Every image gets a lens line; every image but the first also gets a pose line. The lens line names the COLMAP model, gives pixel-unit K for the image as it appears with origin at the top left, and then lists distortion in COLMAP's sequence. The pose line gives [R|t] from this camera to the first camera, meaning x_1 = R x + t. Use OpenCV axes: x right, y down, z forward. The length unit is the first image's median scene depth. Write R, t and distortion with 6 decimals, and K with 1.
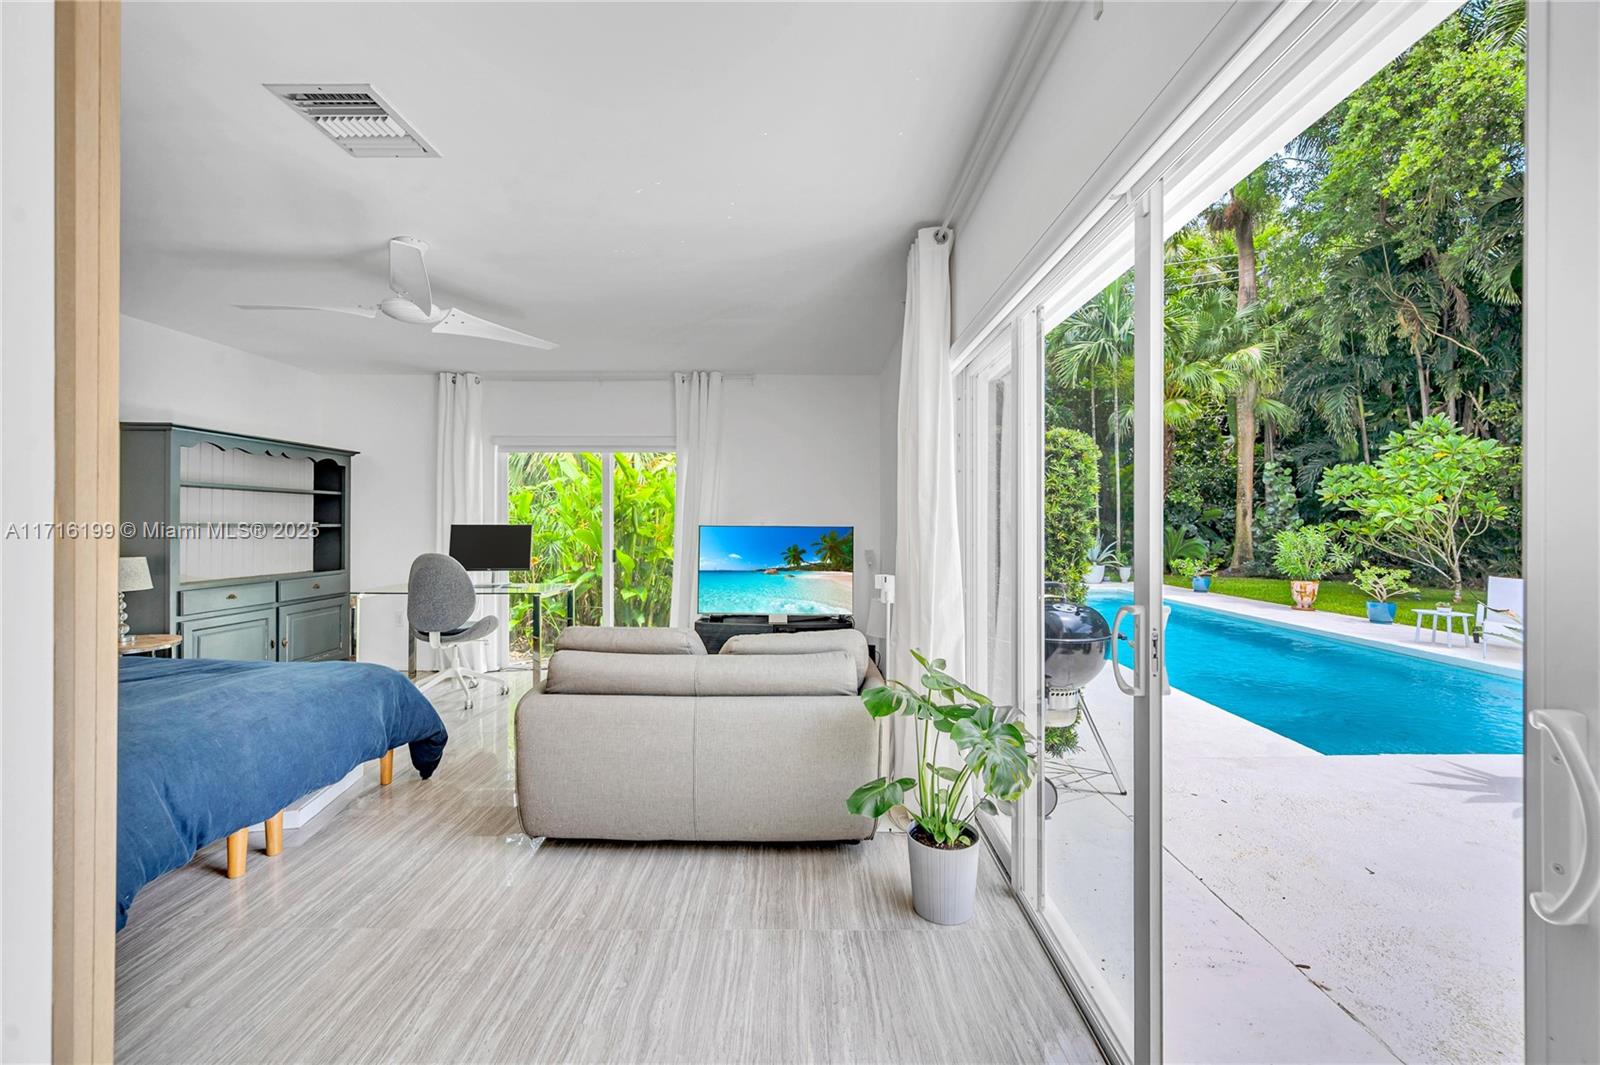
lens RADIAL K [[643.5, 0, 808.1], [0, 643.5, 523.3], [0, 0, 1]] dist [-0.000024, 0.000132]
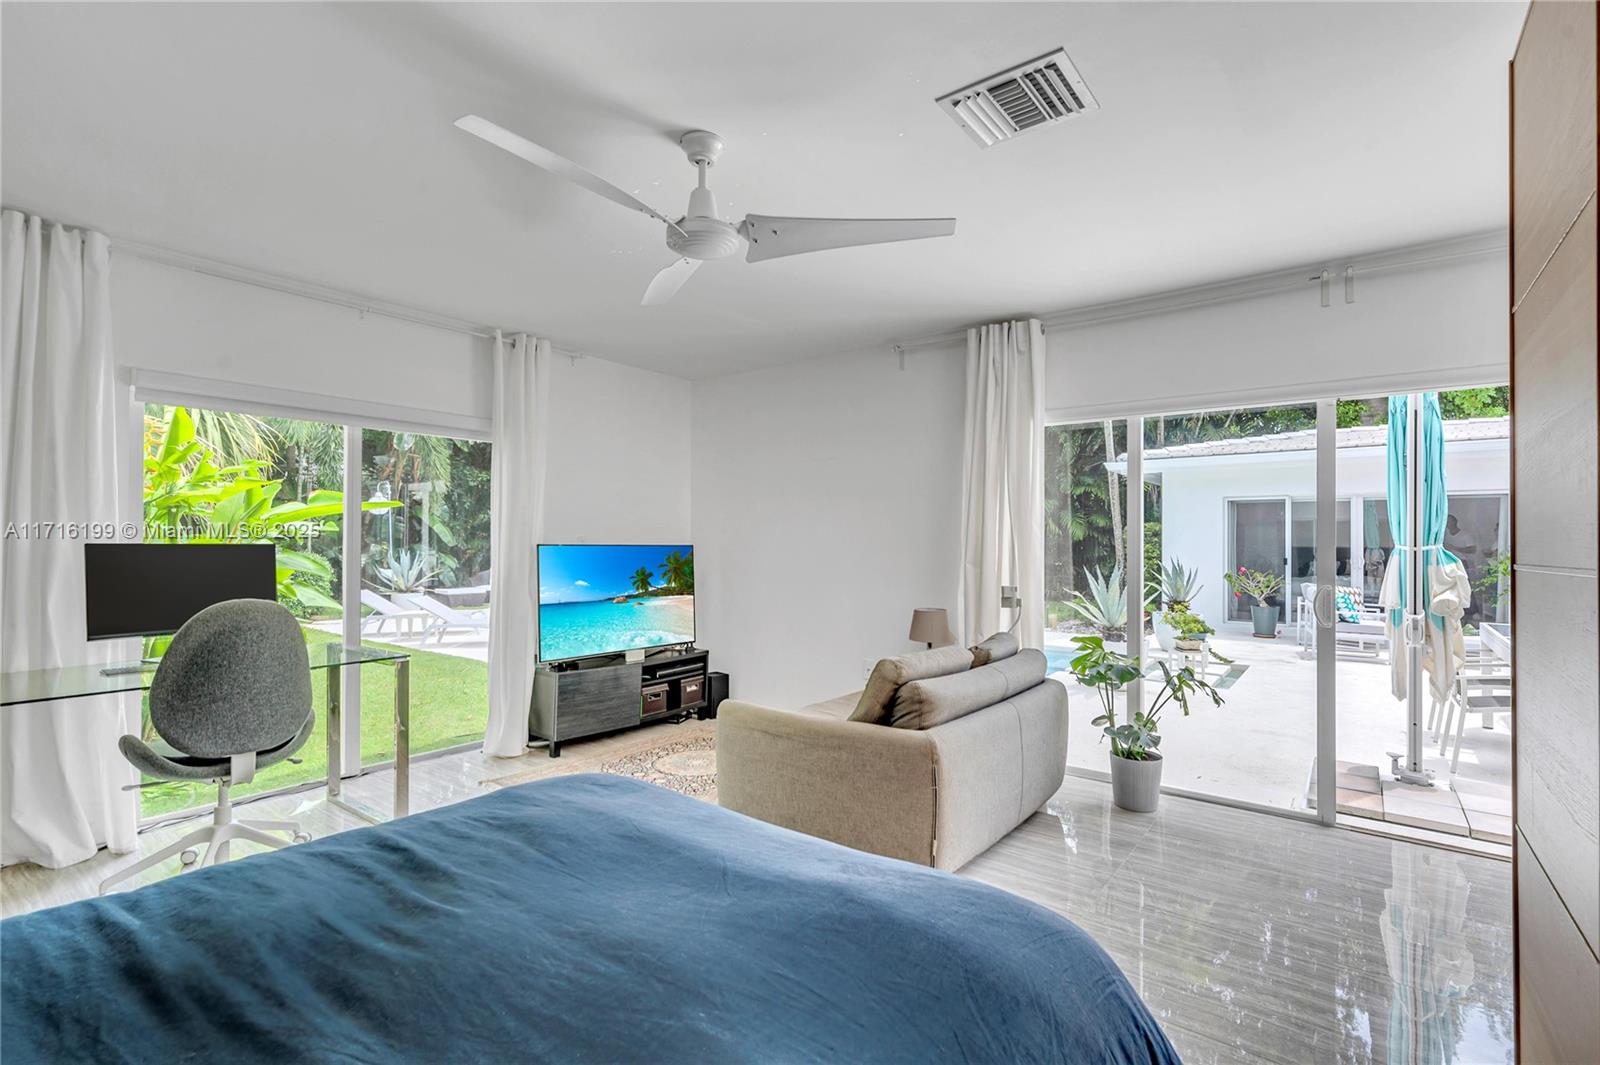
lens RADIAL K [[735.5, 0, 804.2], [0, 735.5, 529.1], [0, 0, 1]] dist [0.000318, 0.000061]
pose [[0.618962, 0.013824, 0.785299, -0.659655], [-0.007830, 0.999904, -0.011430, -0.007712], [-0.785382, 0.000926, 0.619011, 0.223924]]
